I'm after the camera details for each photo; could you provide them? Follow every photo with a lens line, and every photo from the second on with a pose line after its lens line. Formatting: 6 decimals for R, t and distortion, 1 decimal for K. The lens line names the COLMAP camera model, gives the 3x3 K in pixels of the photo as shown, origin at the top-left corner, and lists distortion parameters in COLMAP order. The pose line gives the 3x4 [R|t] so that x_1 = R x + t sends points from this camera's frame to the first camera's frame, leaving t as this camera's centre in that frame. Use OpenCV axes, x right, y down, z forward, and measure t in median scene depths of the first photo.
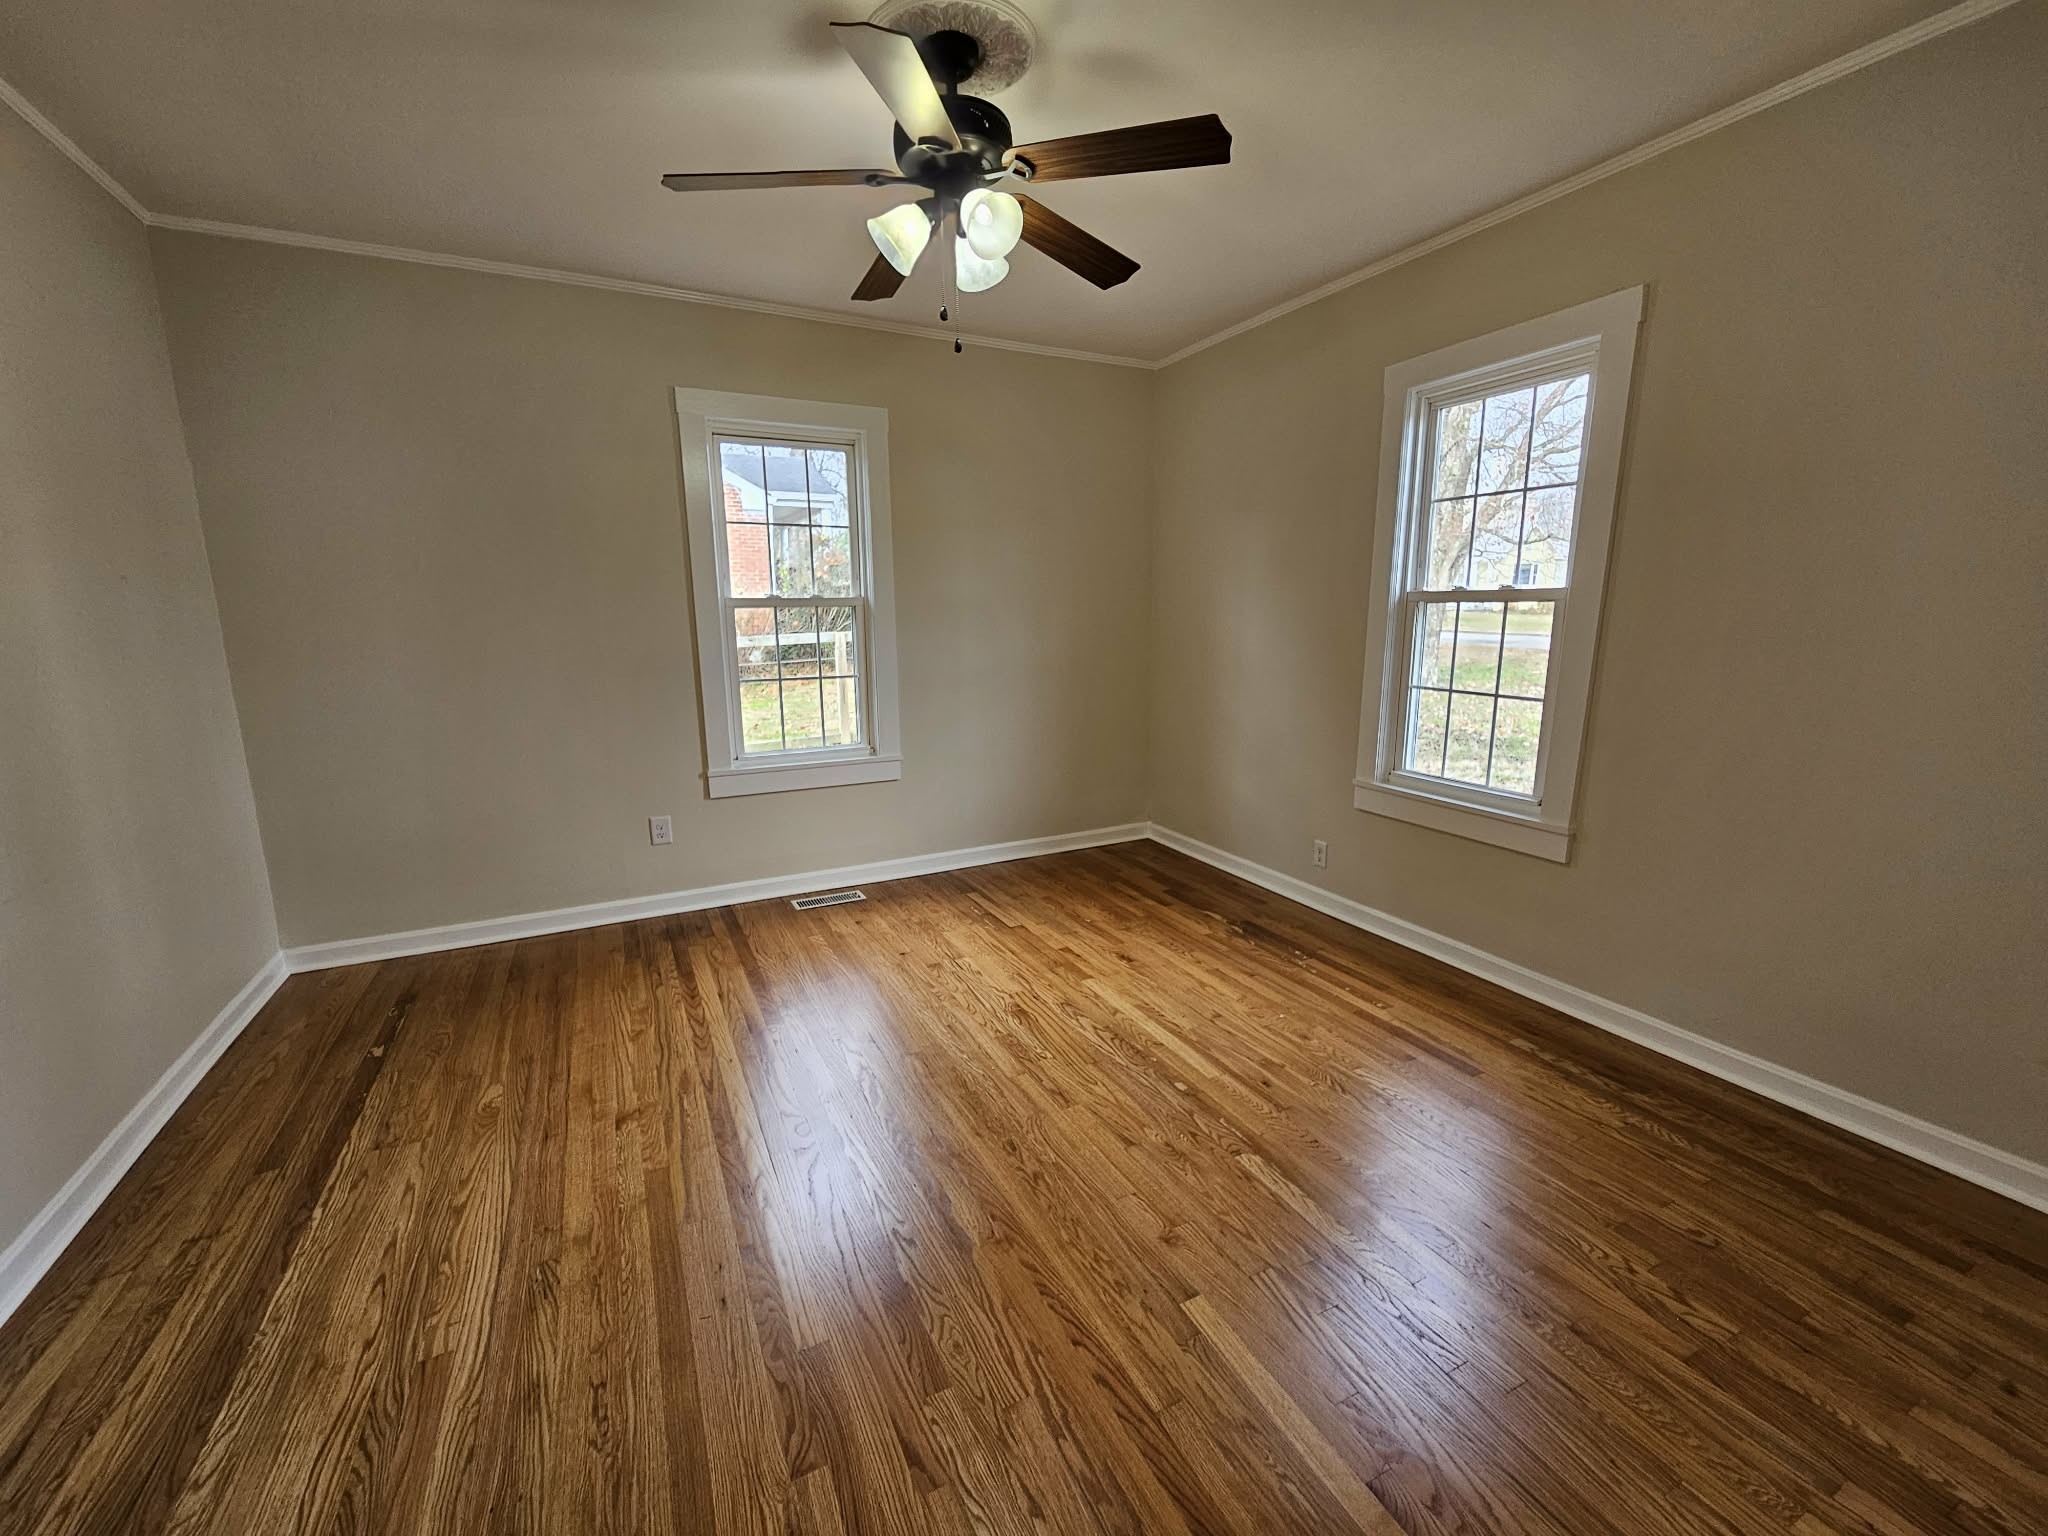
lens RADIAL K [[848.3, 0, 1024.0], [0, 848.3, 768.0], [0, 0, 1]] dist [0.002044, -0.000273]
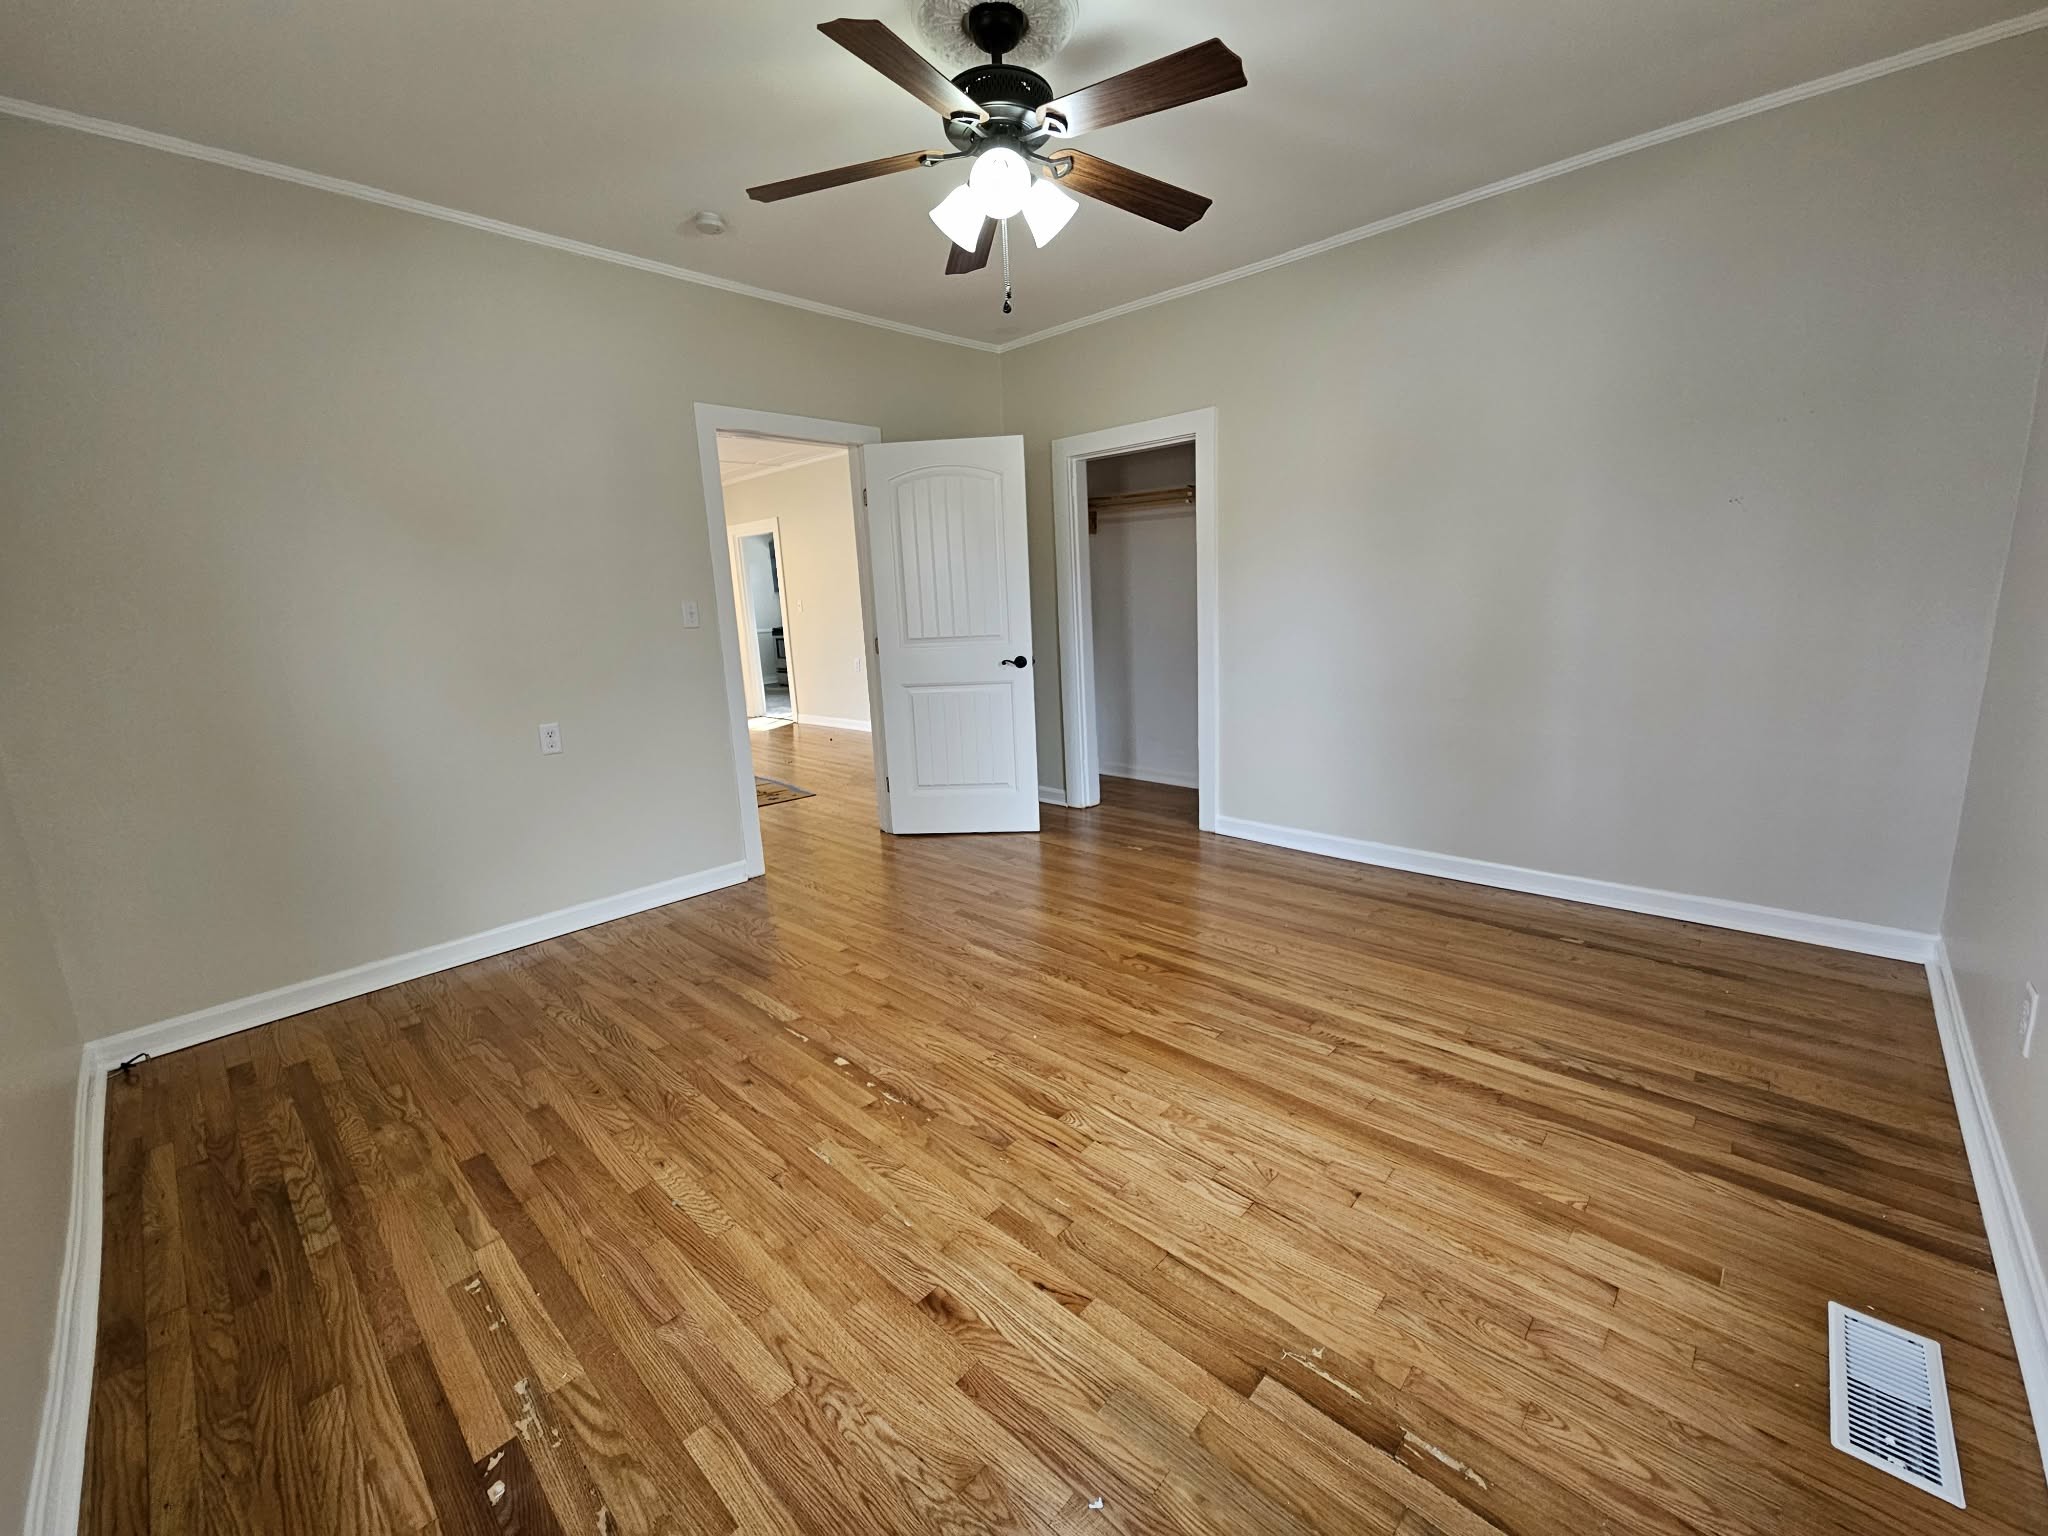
lens RADIAL K [[848.3, 0, 1024.0], [0, 848.3, 768.0], [0, 0, 1]] dist [0.002044, -0.000273]
pose [[-0.938934, 0.117052, -0.323577, 0.223436], [-0.012645, 0.927992, 0.372386, -0.257994], [0.343865, 0.353738, -0.869843, 1.527729]]
